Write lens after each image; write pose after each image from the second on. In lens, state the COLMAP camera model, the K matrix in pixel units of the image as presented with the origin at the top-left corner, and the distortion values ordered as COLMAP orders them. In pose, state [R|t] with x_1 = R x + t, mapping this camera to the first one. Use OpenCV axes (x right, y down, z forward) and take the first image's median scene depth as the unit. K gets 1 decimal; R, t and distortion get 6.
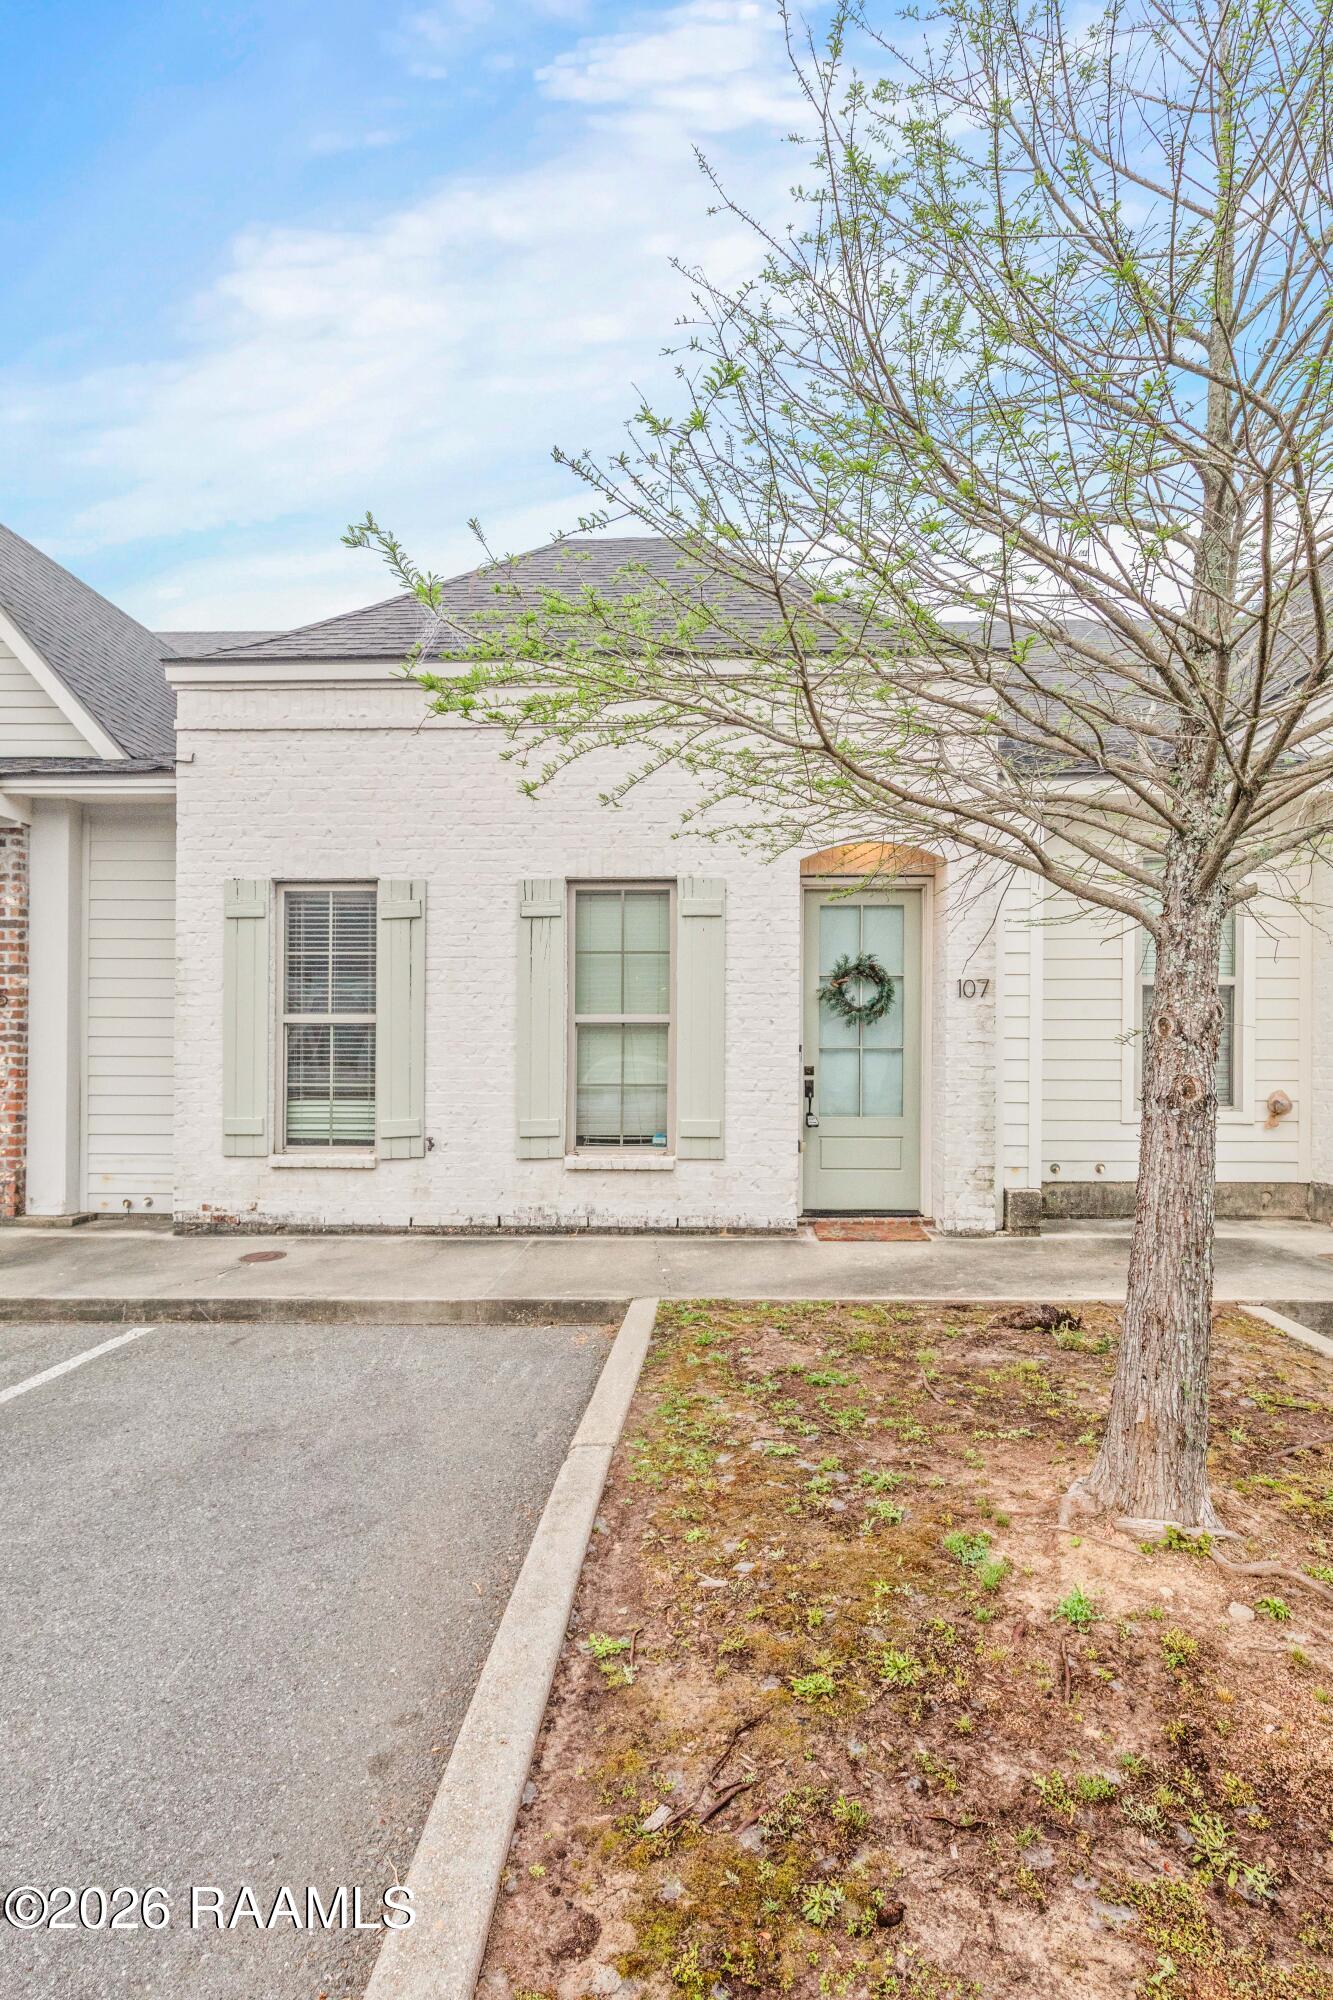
lens RADIAL K [[1006.1, 0, 622.7], [0, 1006.1, 1016.4], [0, 0, 1]] dist [0.004576, -0.000308]
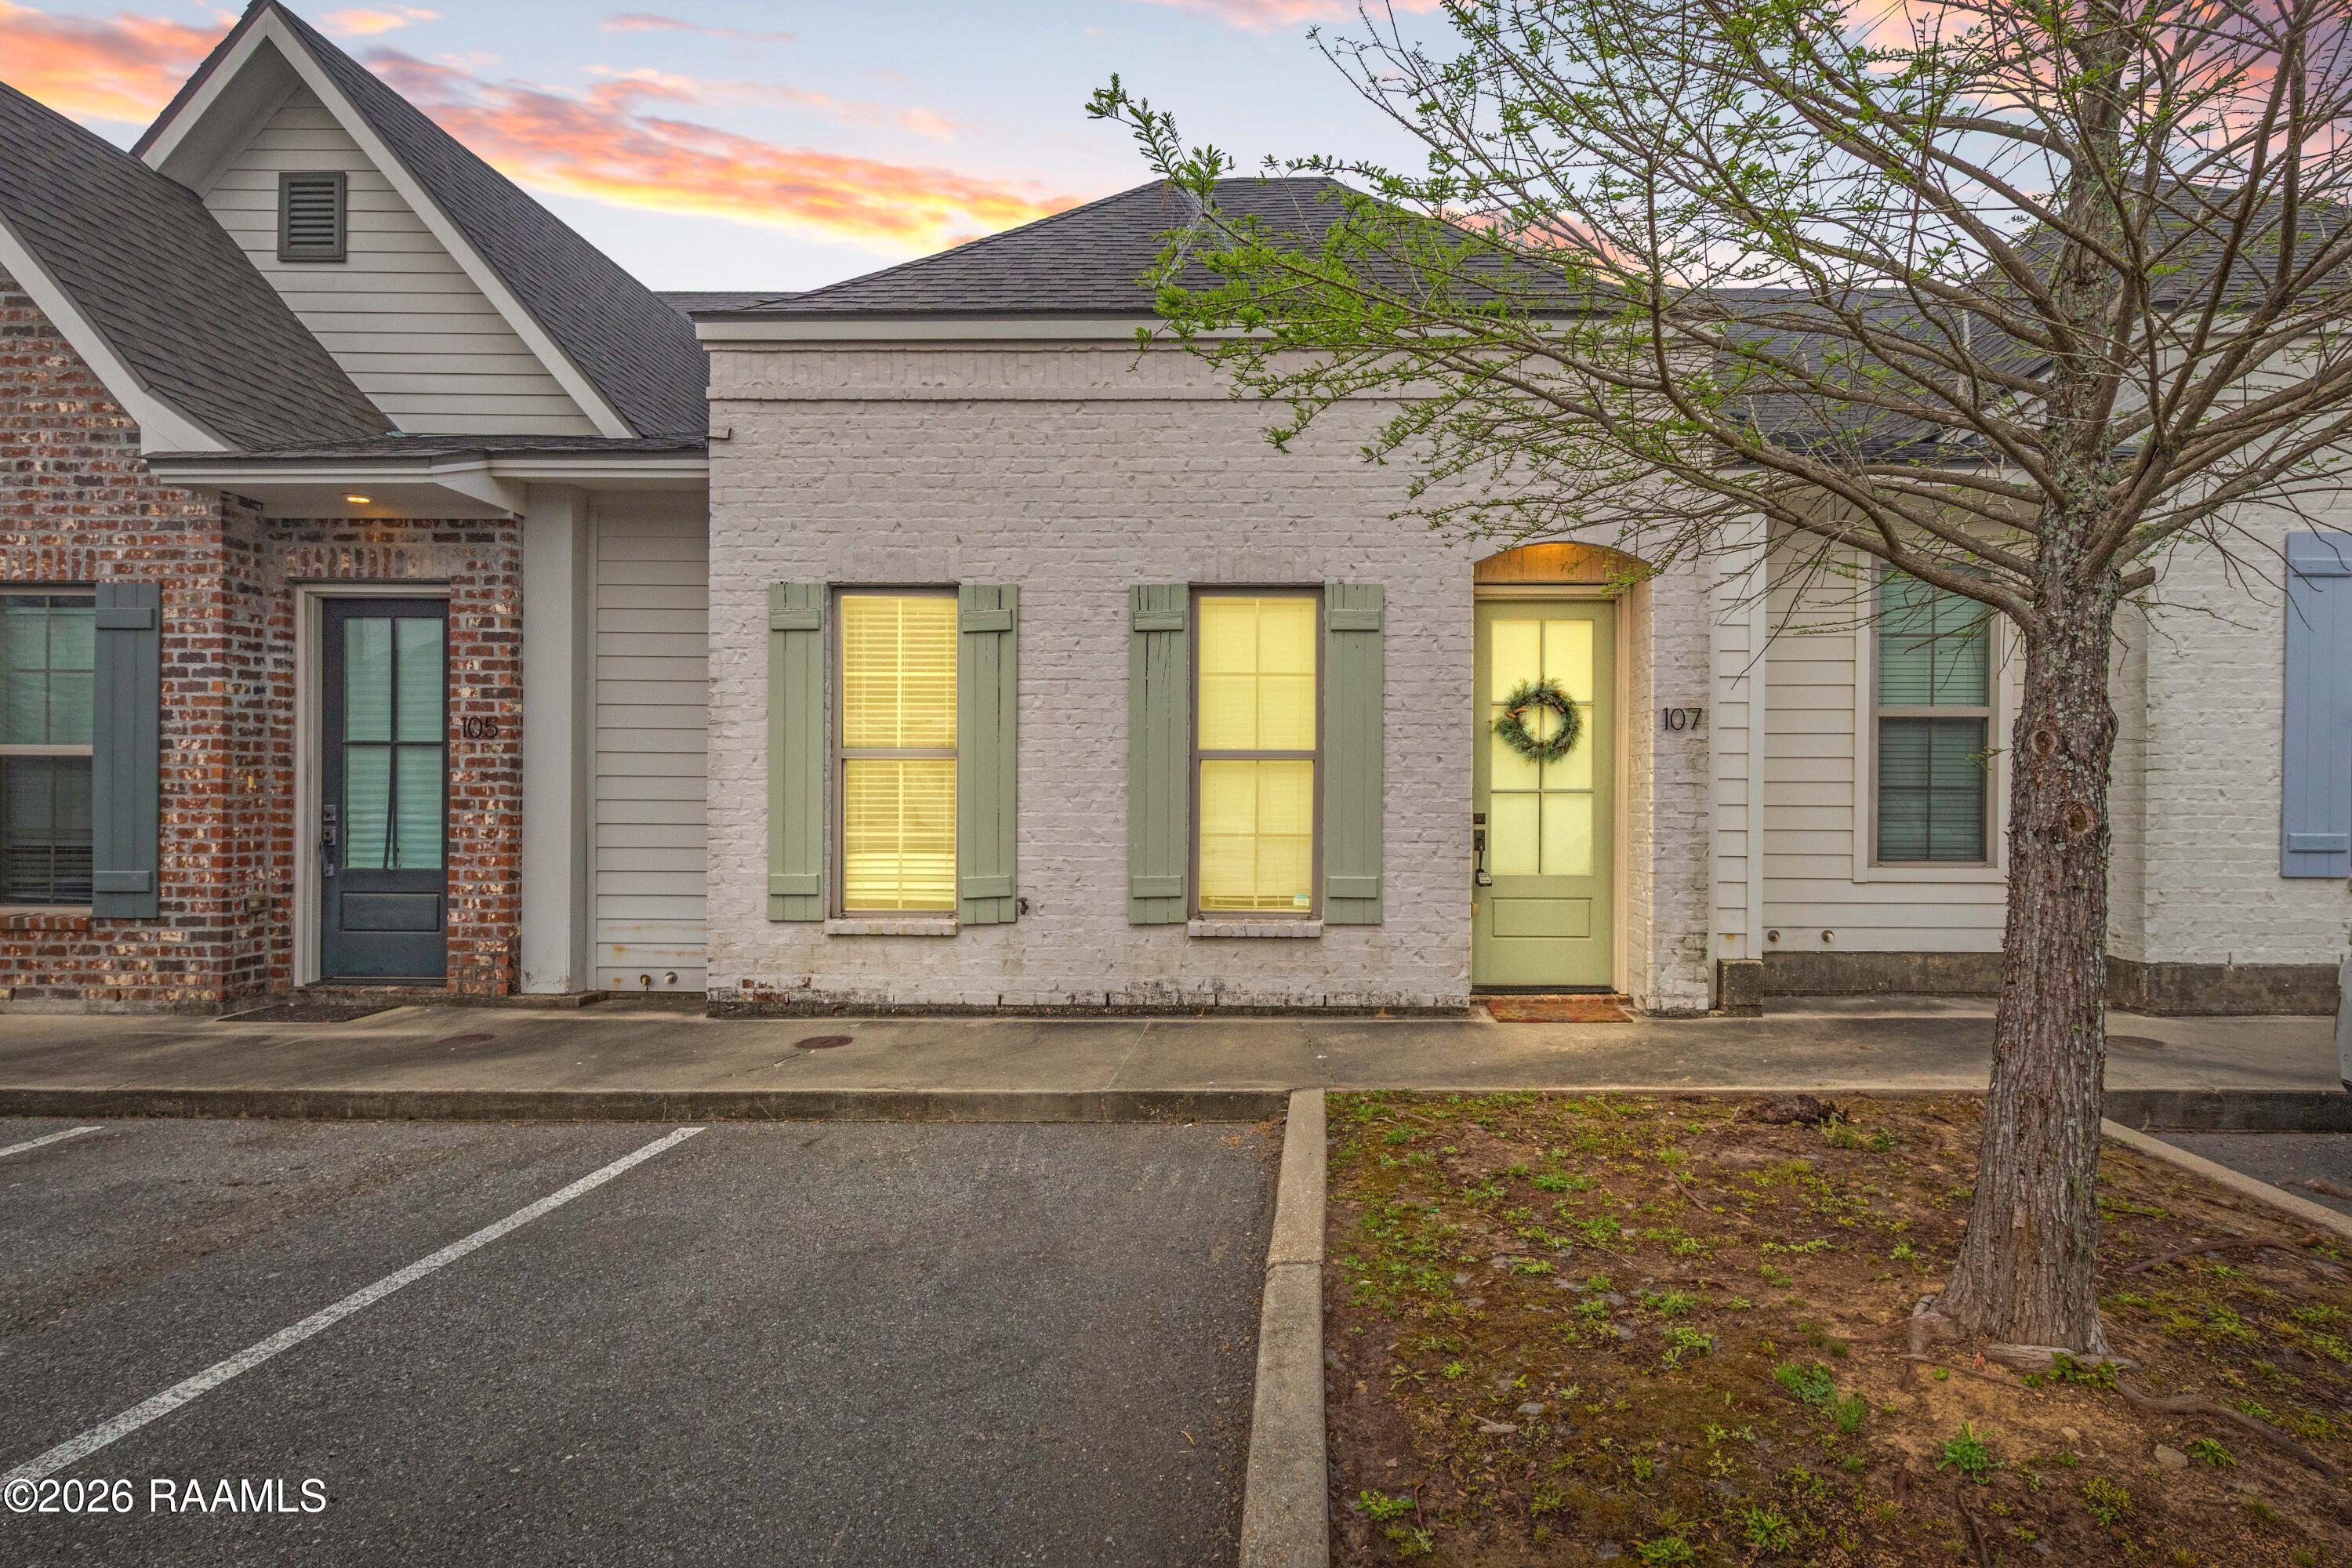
lens RADIAL K [[1198.9, 0, 1208.2], [0, 1198.9, 776.3], [0, 0, 1]] dist [0.004998, -0.000807]
pose [[0.999761, 0.002881, 0.021653, -0.076840], [-0.003054, 0.999964, 0.007938, 0.015421], [-0.021629, -0.008002, 0.999734, 0.021834]]
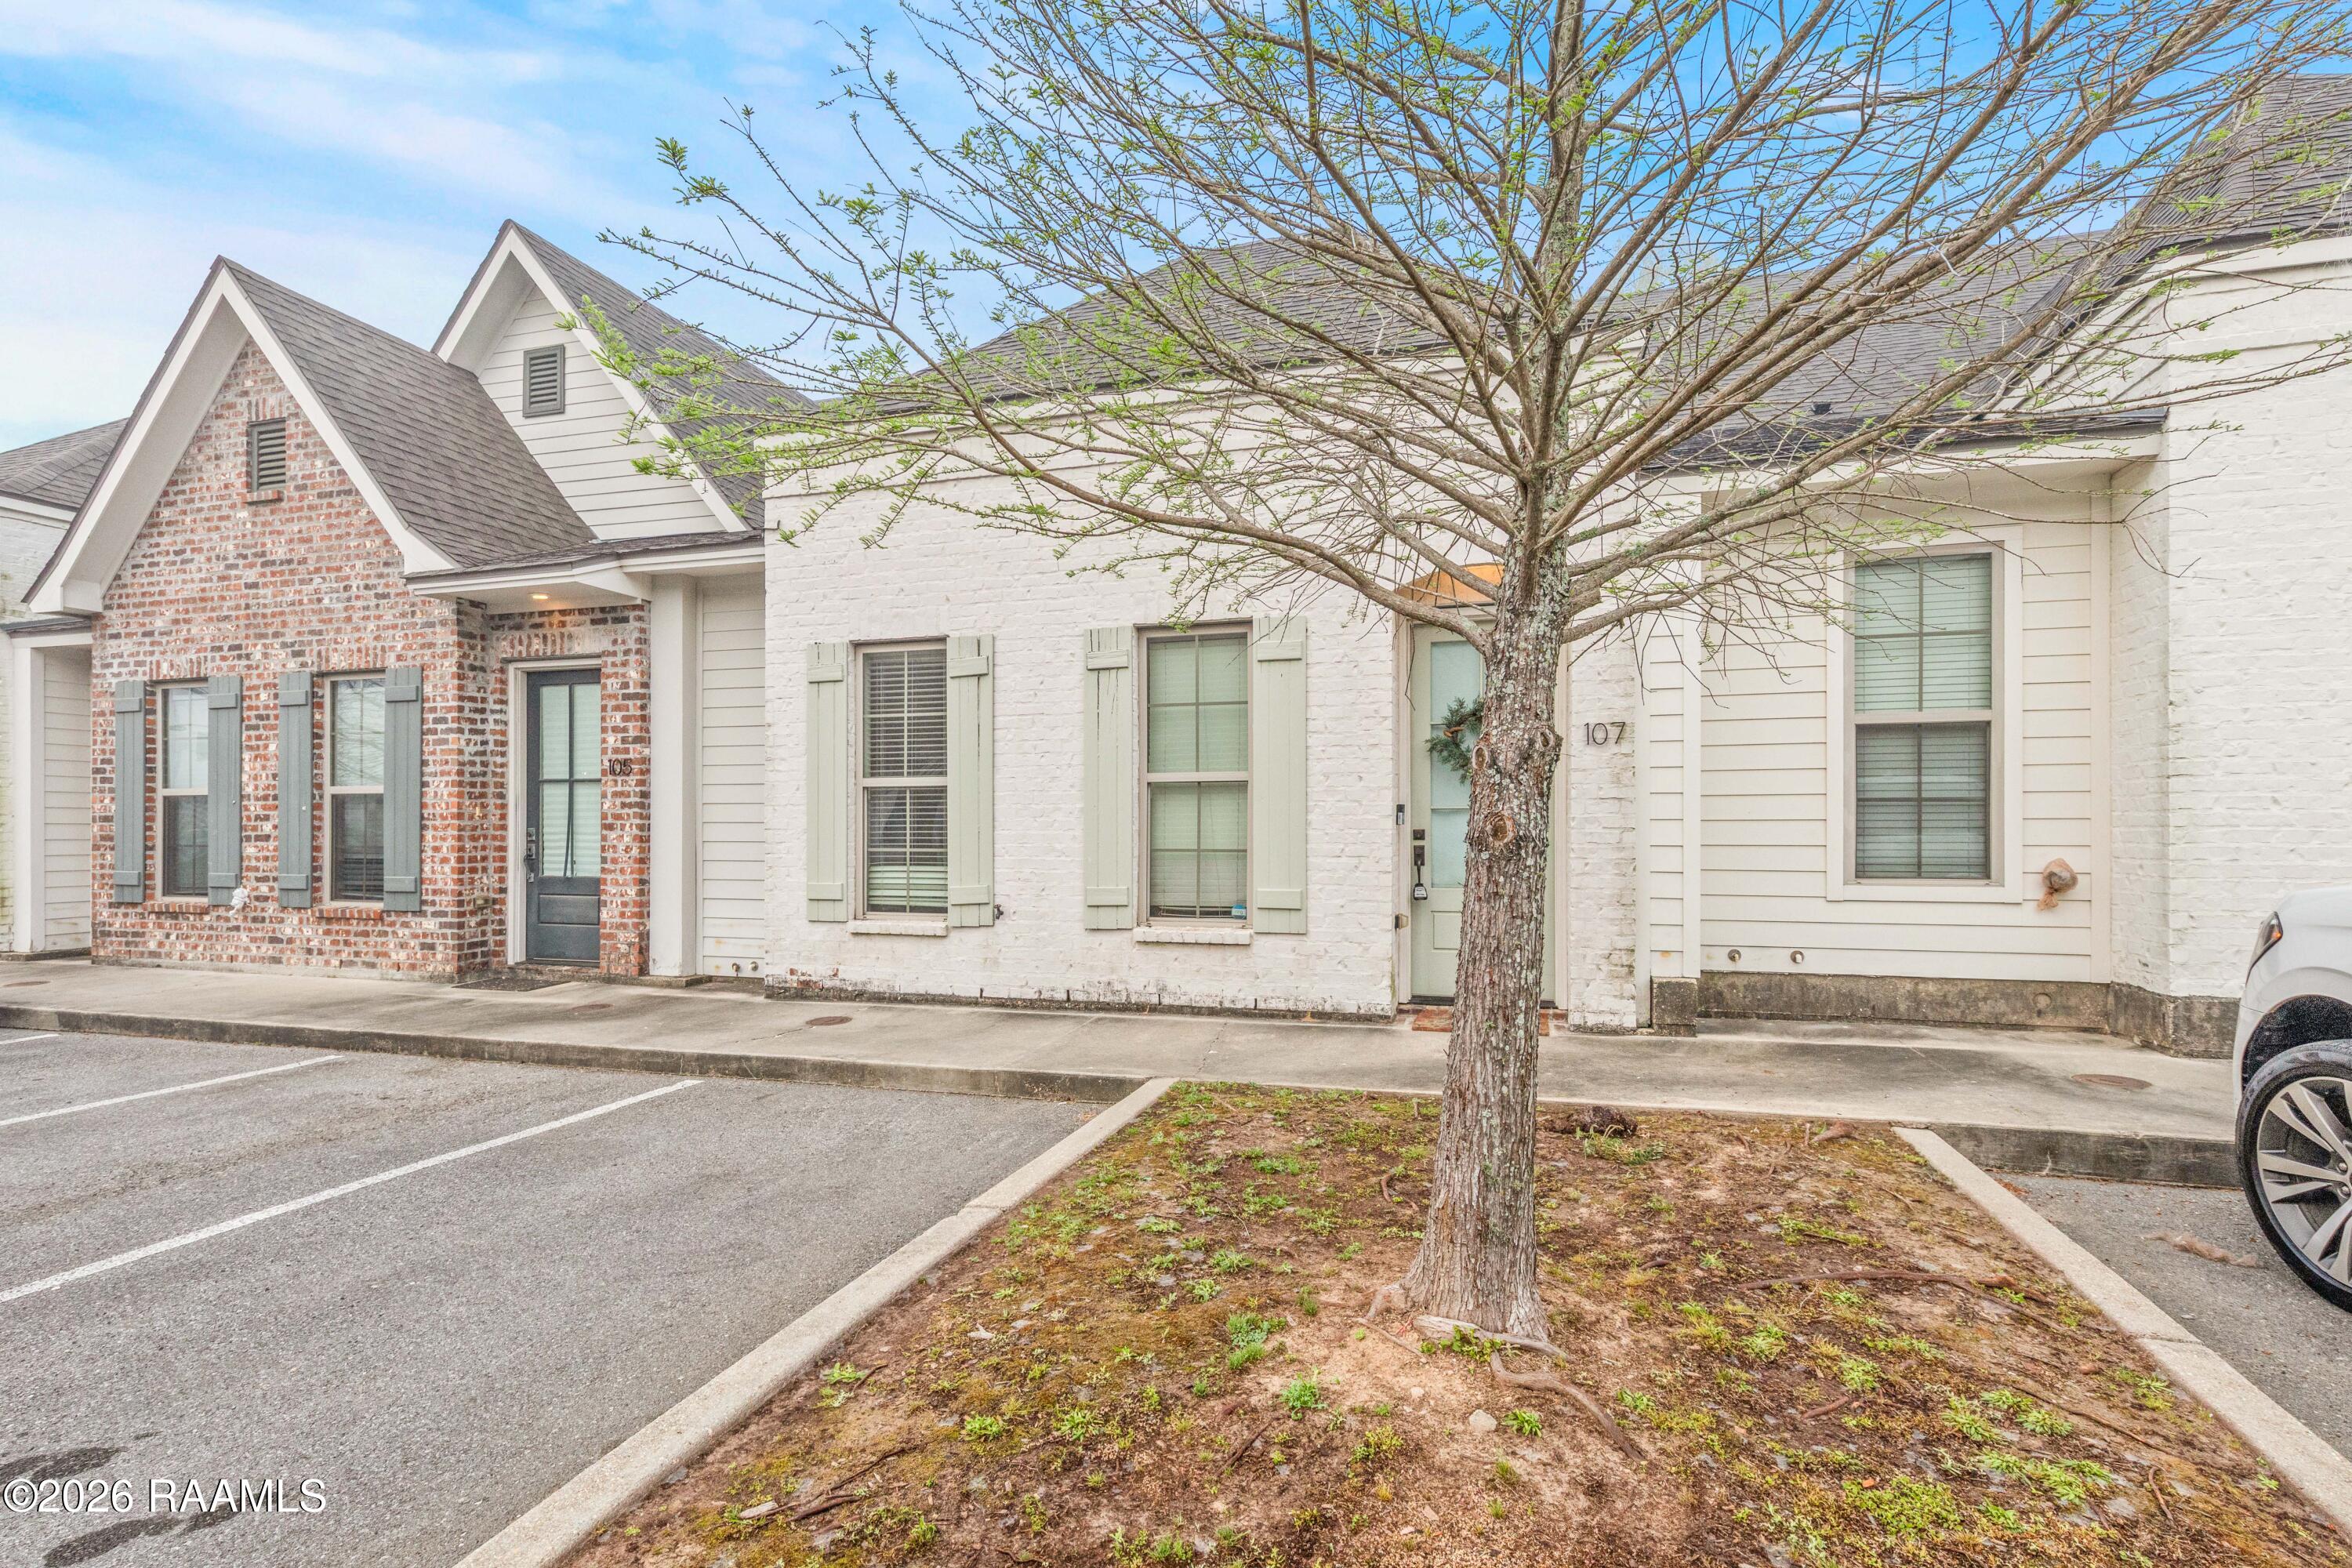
lens RADIAL K [[1141.1, 0, 1098.0], [0, 1141.1, 785.7], [0, 0, 1]] dist [0.005577, 0.000086]
pose [[0.963457, -0.013320, -0.267532, 0.234903], [0.012627, 0.999911, -0.004310, 0.016645], [0.267566, 0.000775, 0.963539, -0.018366]]
